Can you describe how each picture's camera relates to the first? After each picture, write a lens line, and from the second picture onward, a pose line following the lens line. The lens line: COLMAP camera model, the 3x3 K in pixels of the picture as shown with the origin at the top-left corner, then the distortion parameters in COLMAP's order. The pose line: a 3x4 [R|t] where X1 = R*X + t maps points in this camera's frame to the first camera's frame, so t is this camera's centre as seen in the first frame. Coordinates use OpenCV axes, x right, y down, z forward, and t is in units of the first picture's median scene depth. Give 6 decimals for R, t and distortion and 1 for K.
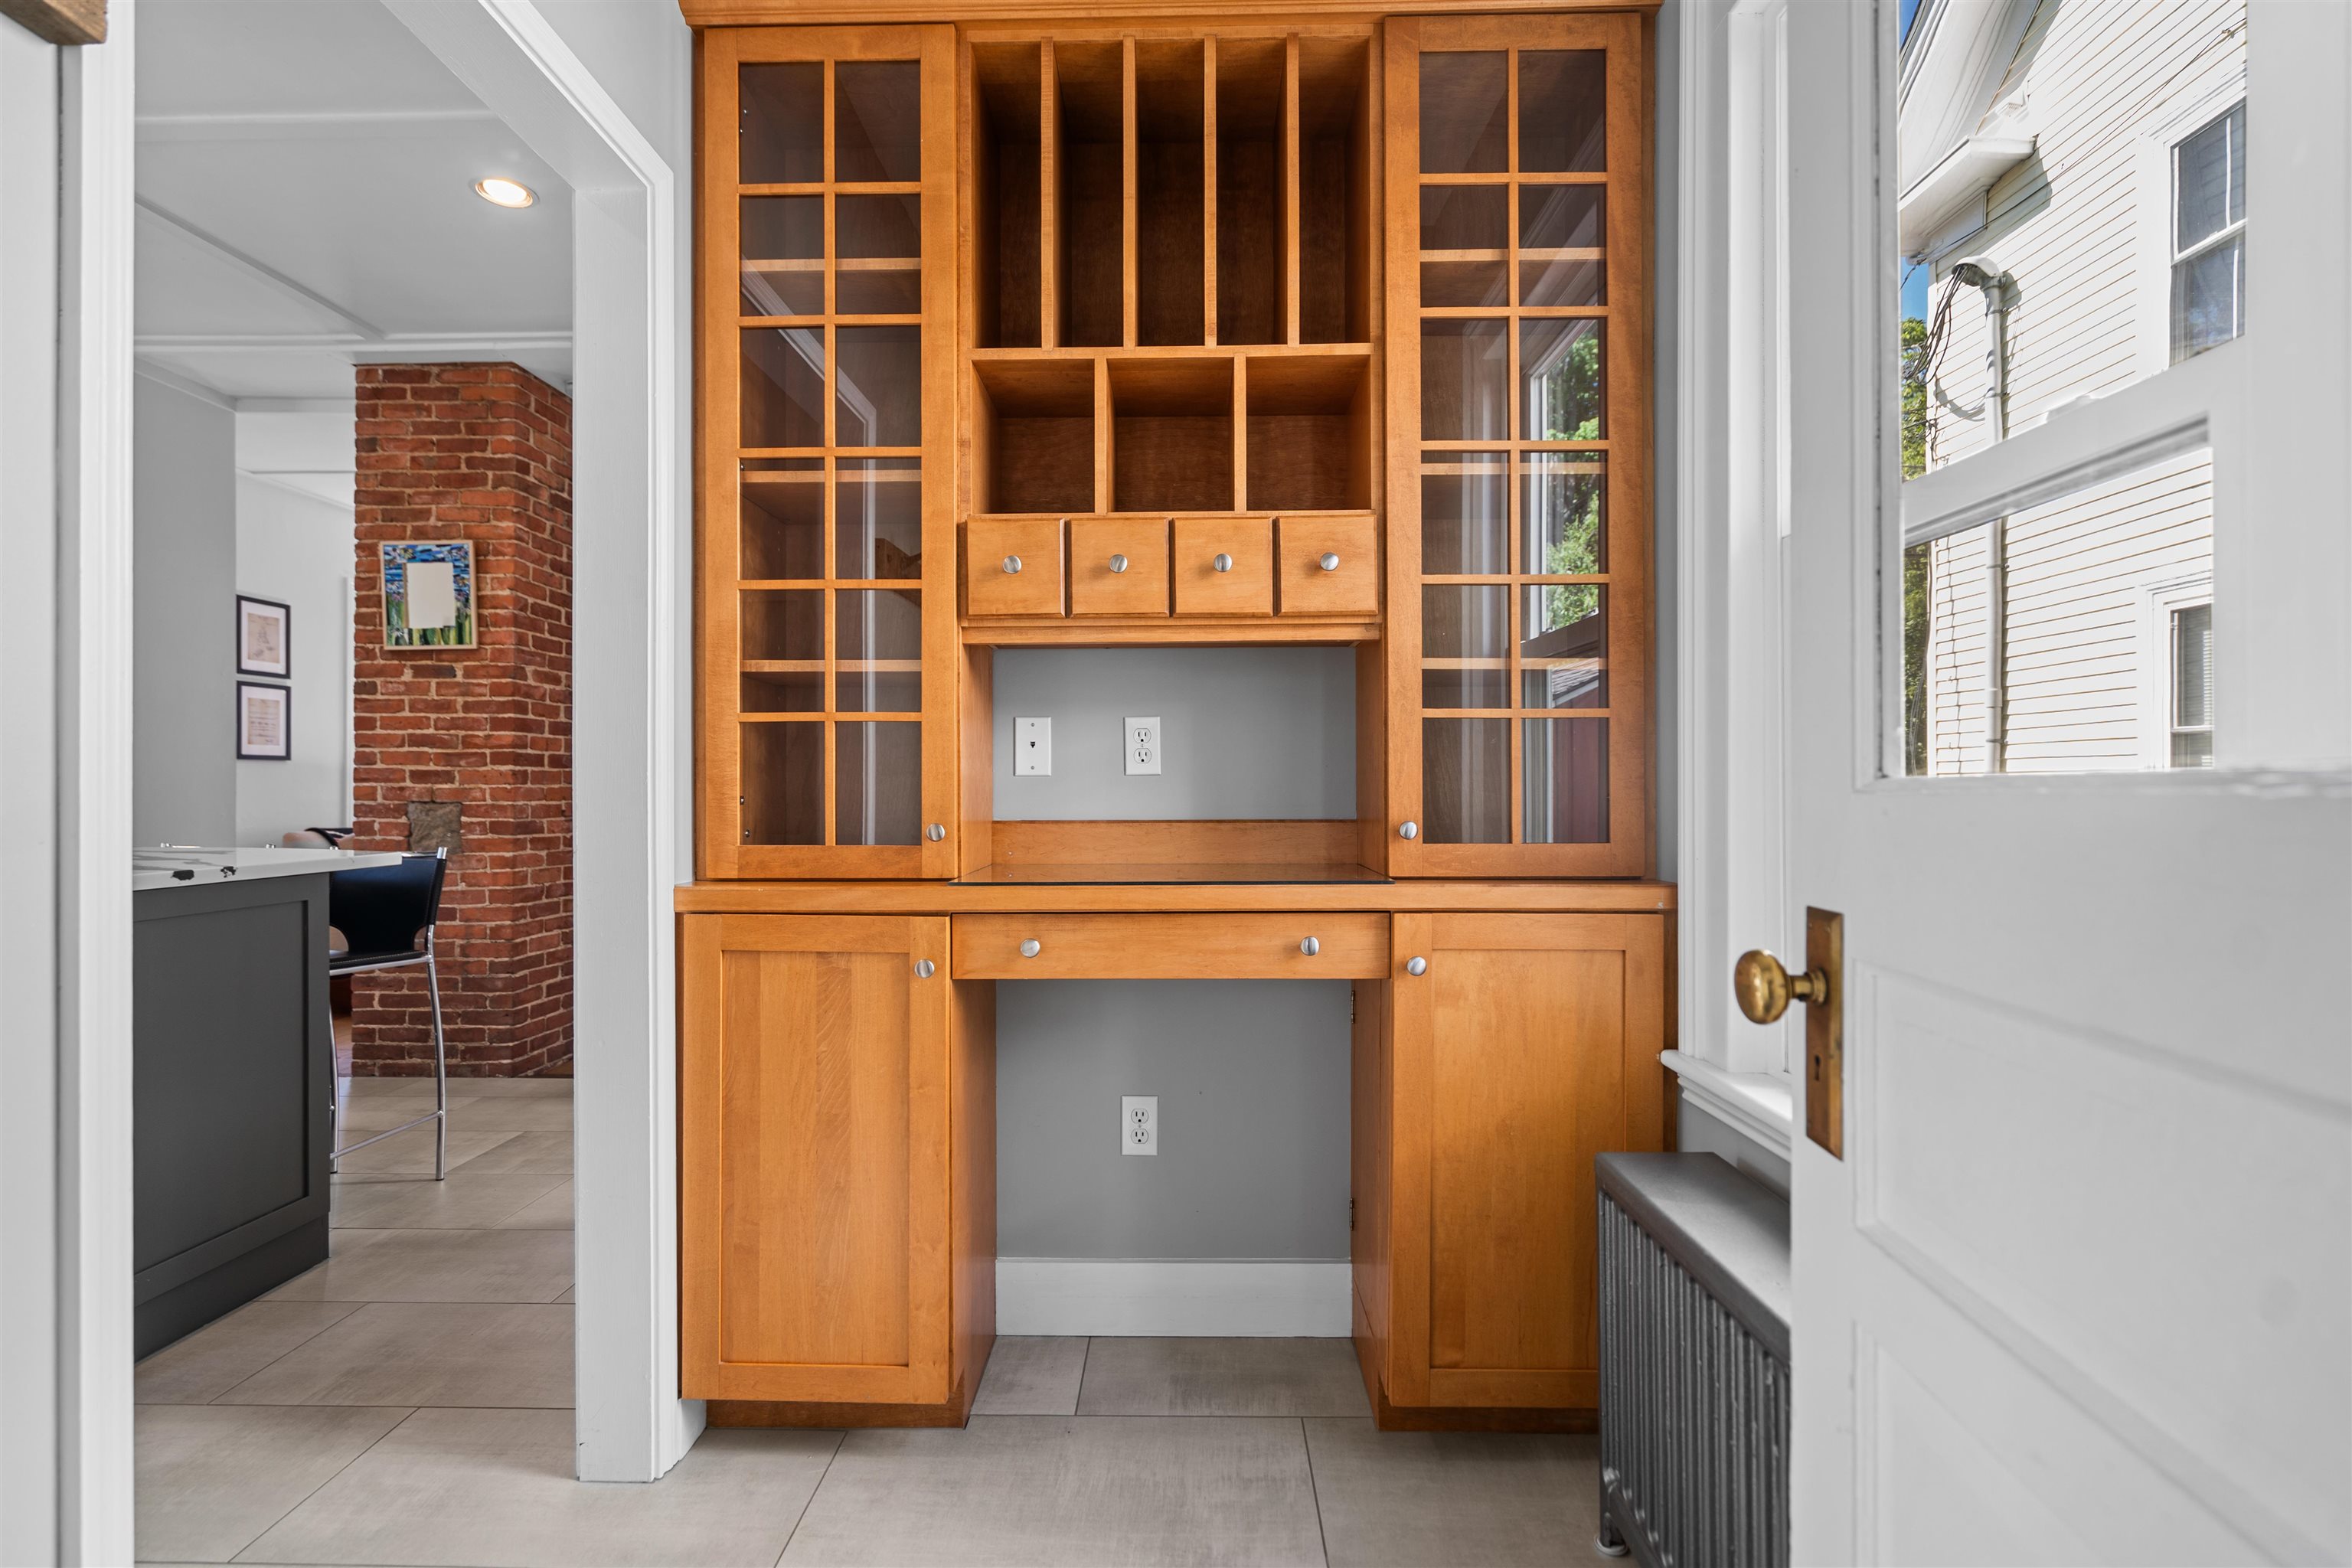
lens RADIAL K [[1104.9, 0, 1170.1], [0, 1104.9, 809.0], [0, 0, 1]] dist [0.000510, 0.000250]
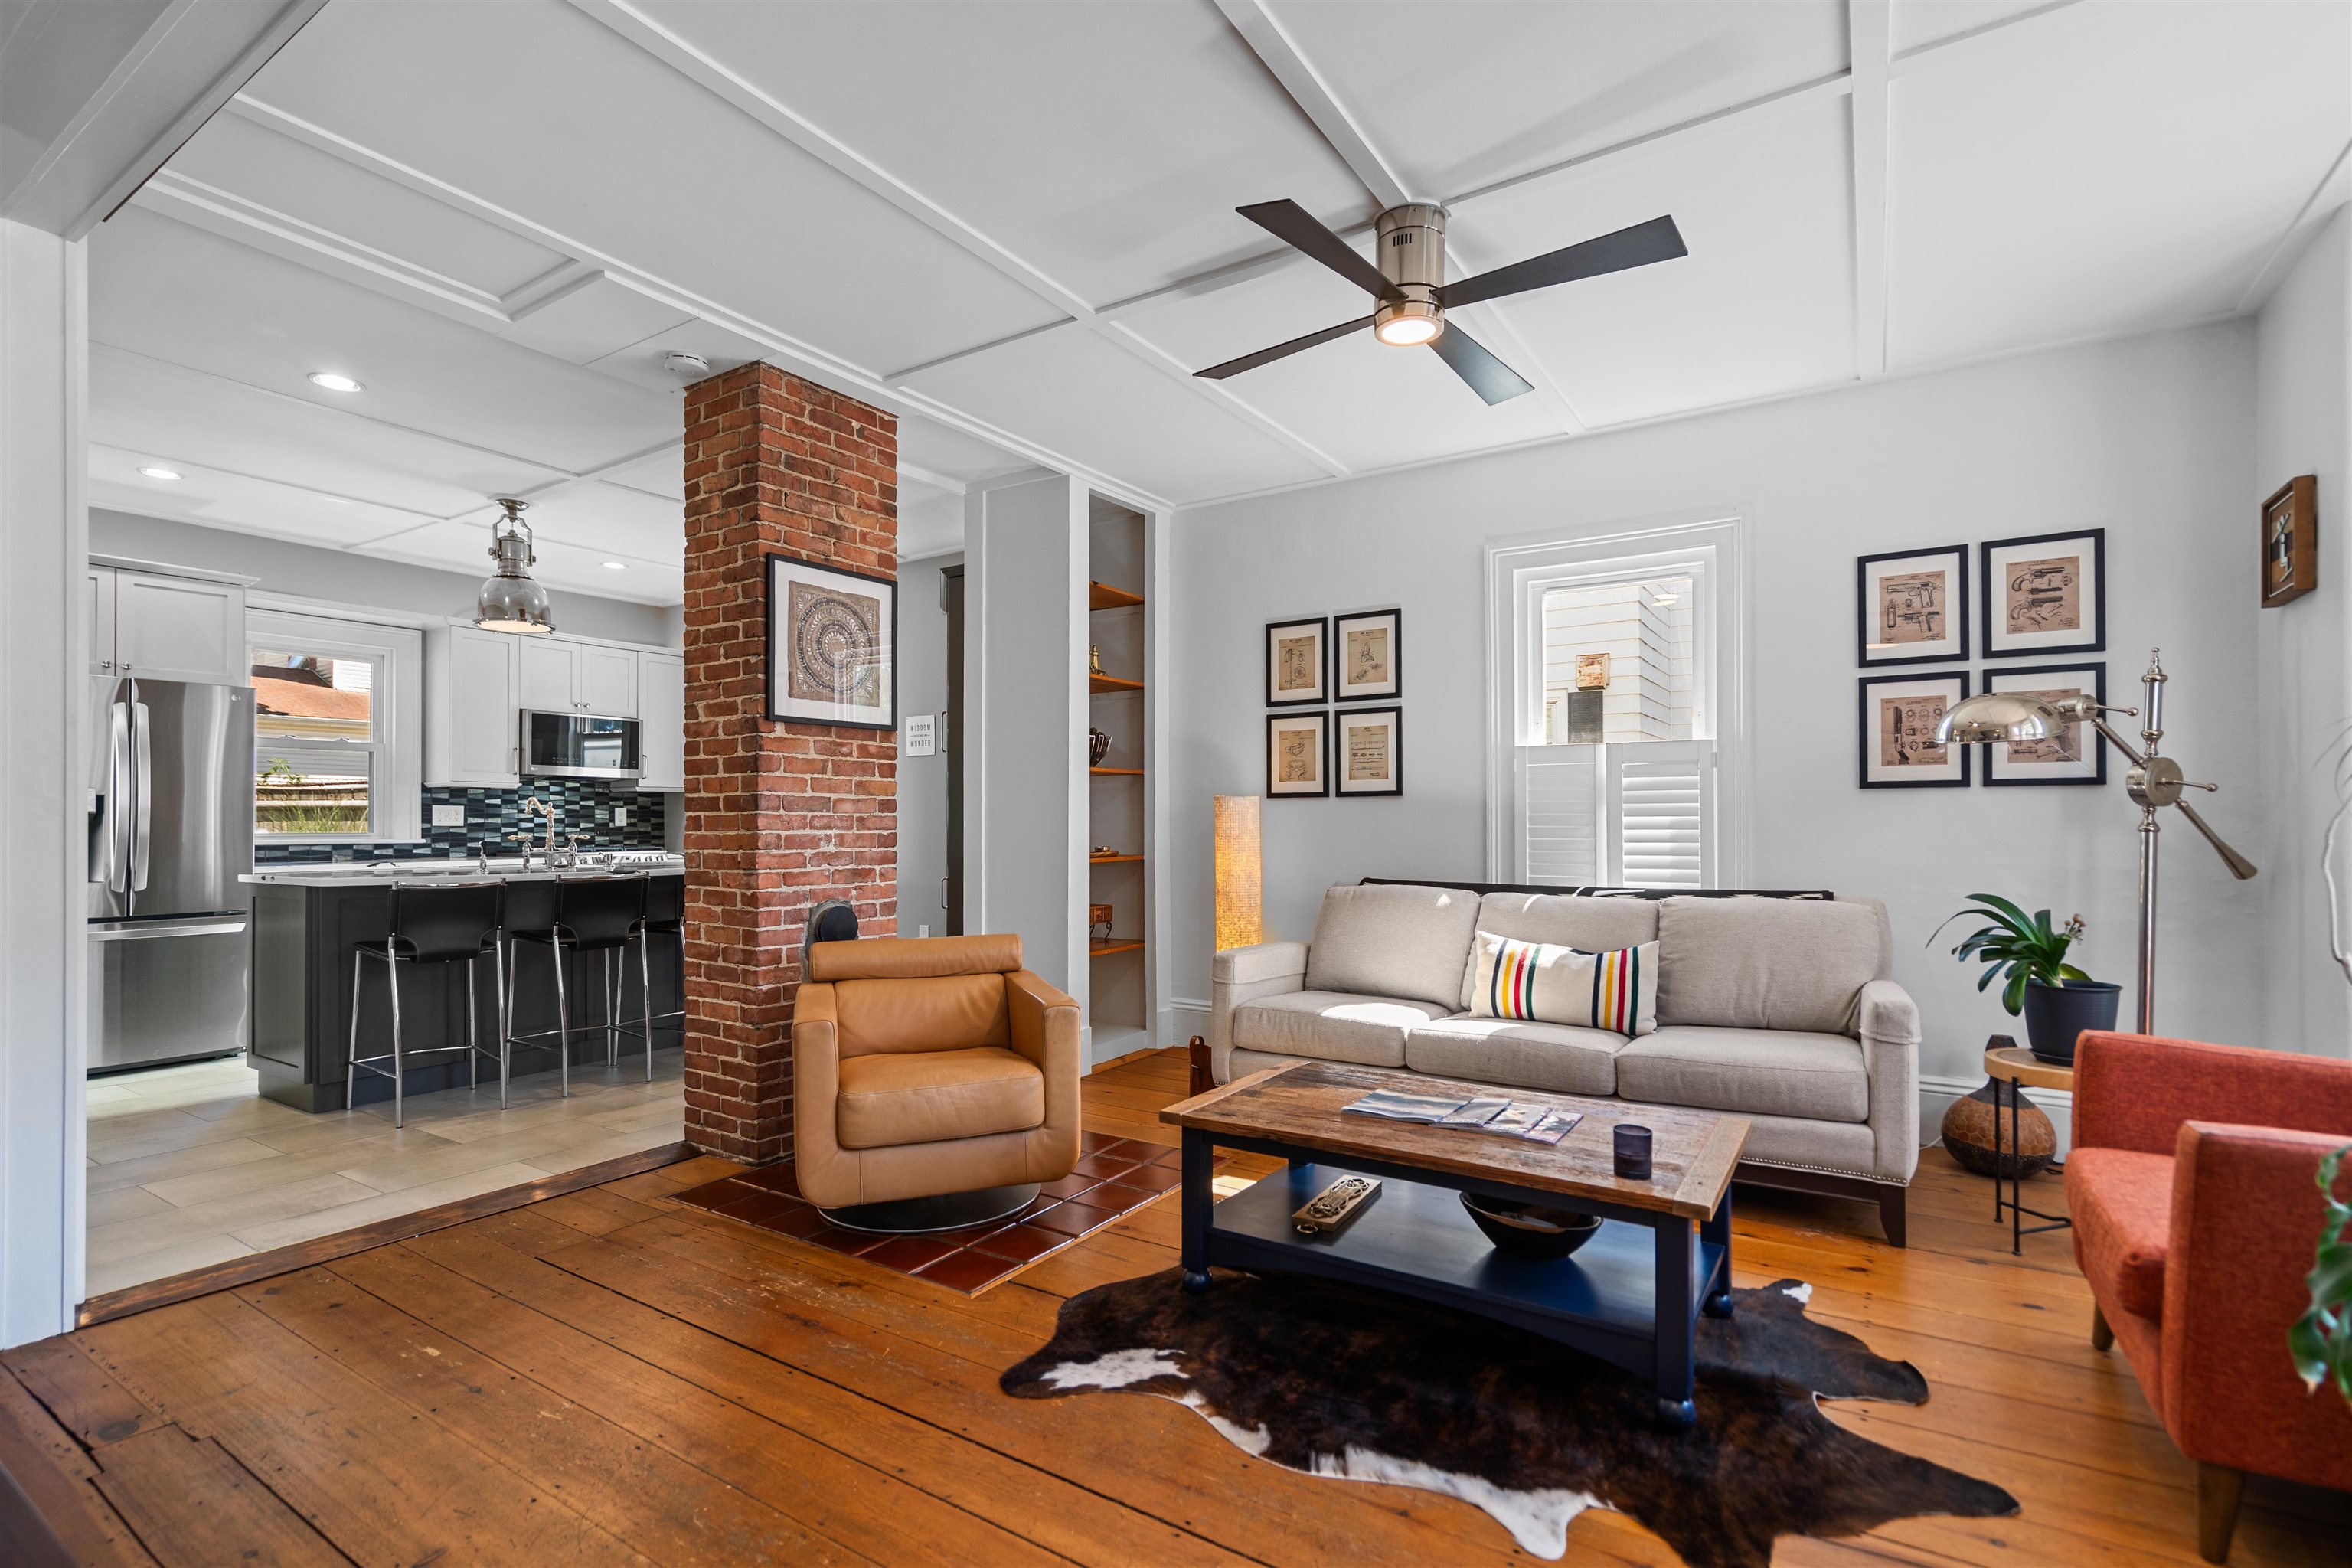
lens RADIAL K [[1104.9, 0, 1170.1], [0, 1104.9, 809.0], [0, 0, 1]] dist [0.000510, 0.000250]
pose [[-0.527558, -0.007708, -0.849484, -0.007999], [-0.011848, 0.999928, -0.001714, -0.041849], [0.849437, 0.009160, -0.527611, 1.745568]]
